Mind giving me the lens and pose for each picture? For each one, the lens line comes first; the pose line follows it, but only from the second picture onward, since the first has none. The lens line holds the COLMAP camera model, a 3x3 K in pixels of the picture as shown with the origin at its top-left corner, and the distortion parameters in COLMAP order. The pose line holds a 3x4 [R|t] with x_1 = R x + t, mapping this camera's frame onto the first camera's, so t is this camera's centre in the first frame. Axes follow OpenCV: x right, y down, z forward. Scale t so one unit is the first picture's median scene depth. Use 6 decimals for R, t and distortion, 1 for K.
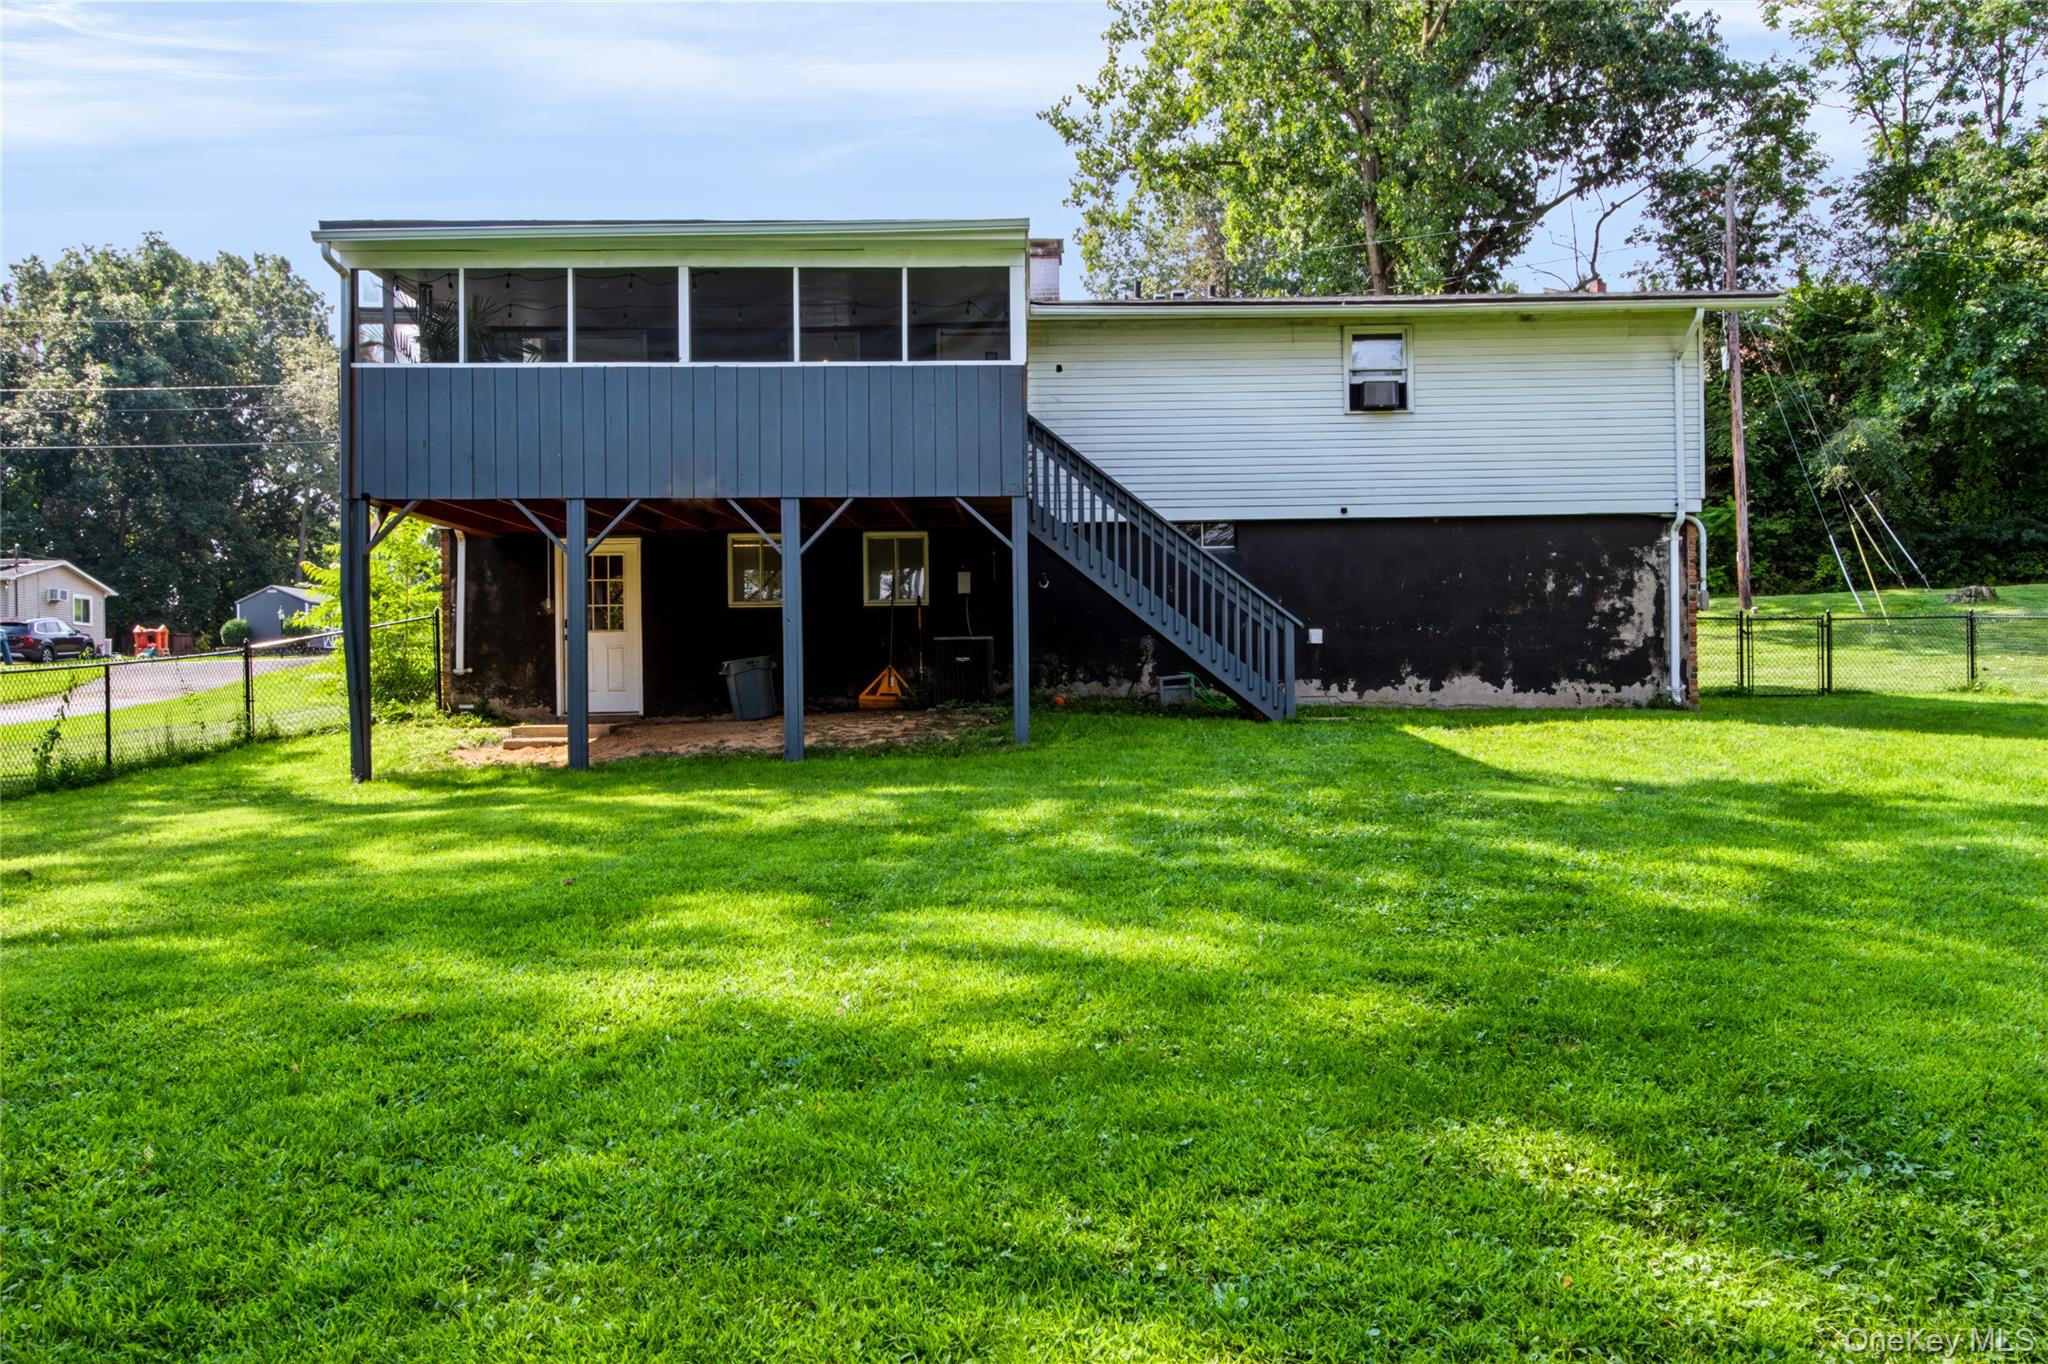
lens RADIAL K [[1519.2, 0, 1022.0], [0, 1519.2, 685.5], [0, 0, 1]] dist [0.009777, -0.000023]
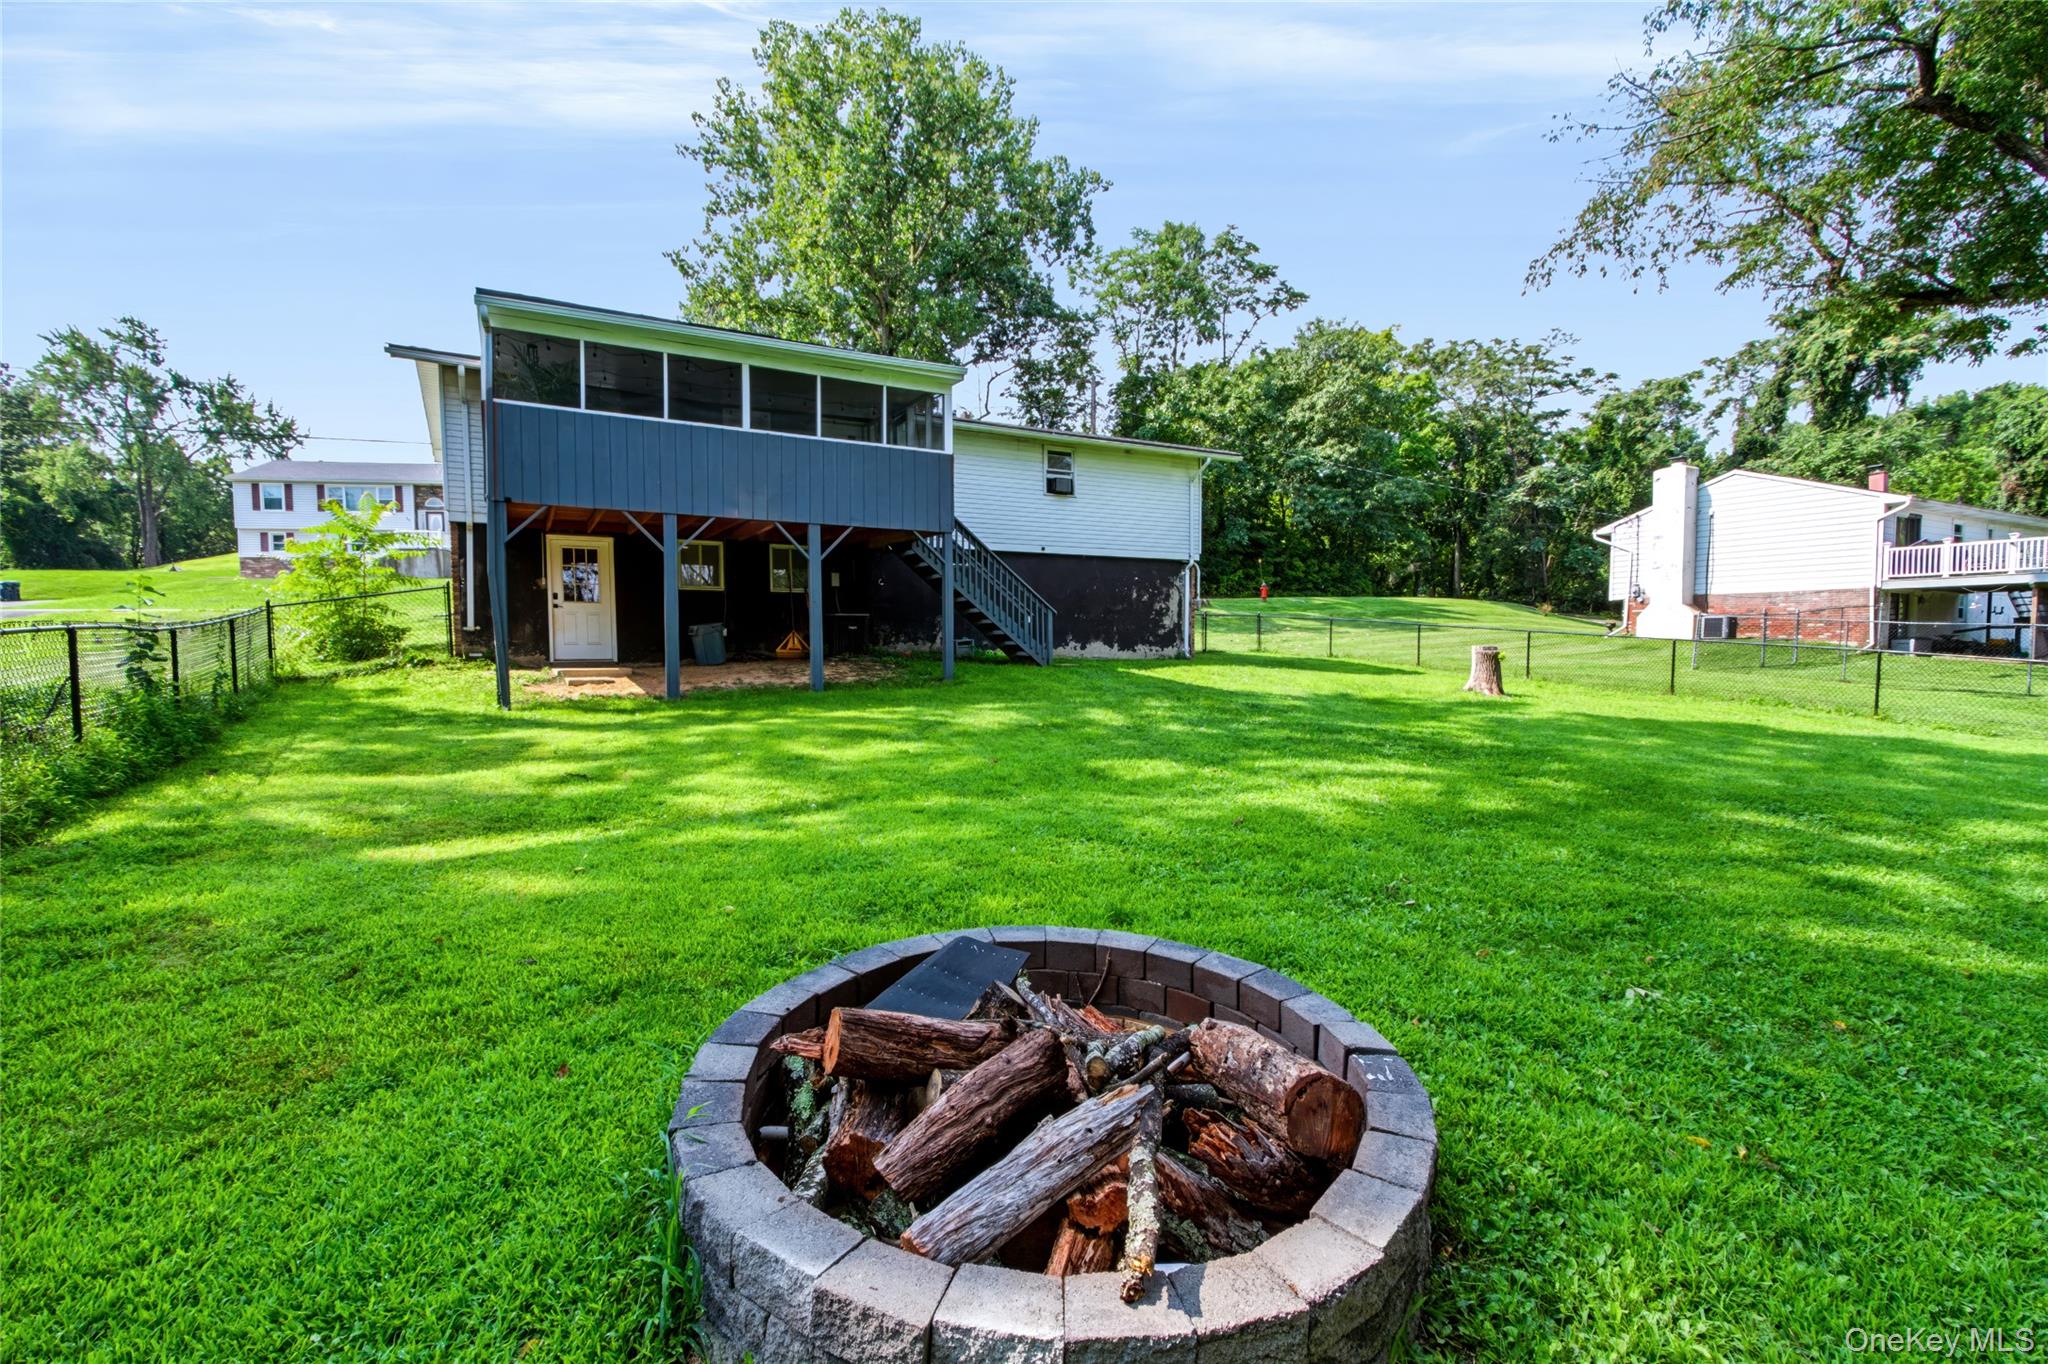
lens RADIAL K [[945.7, 0, 1030.7], [0, 945.7, 691.1], [0, 0, 1]] dist [0.007038, -0.002624]
pose [[0.873726, -0.012701, 0.486252, -0.344491], [-0.011369, 0.998853, 0.046518, 0.001150], [-0.486285, -0.046172, 0.872579, 0.023312]]
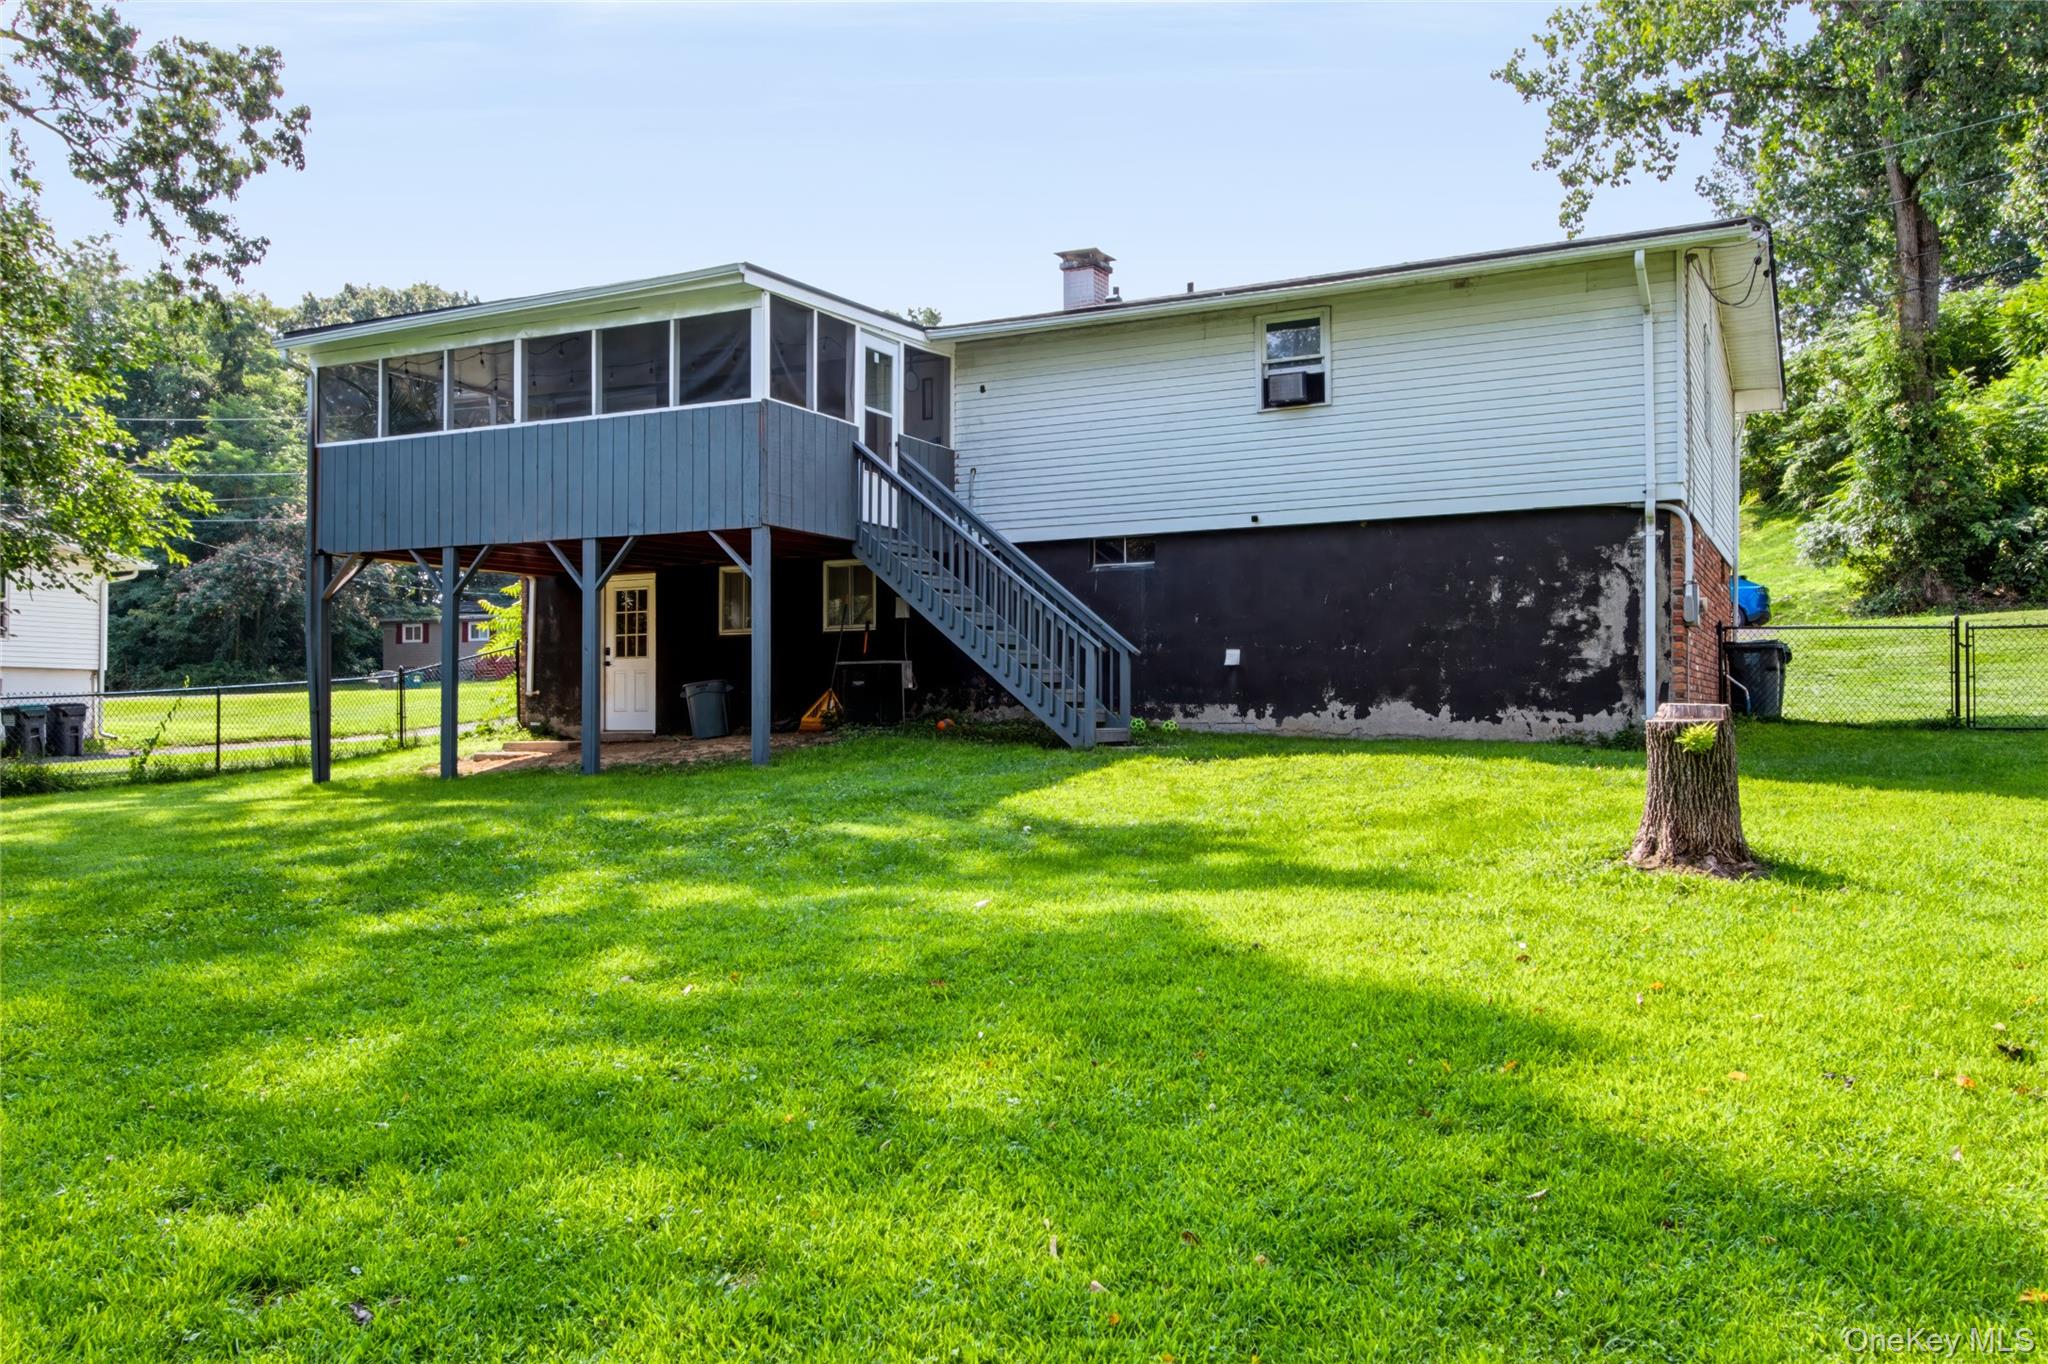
lens RADIAL K [[1595.0, 0, 1022.1], [0, 1595.0, 675.5], [0, 0, 1]] dist [0.025410, -0.001009]
pose [[0.889679, -0.003036, -0.456577, 0.519335], [-0.005129, 0.999848, -0.016643, -0.004777], [0.456558, 0.017149, 0.889528, 0.088425]]
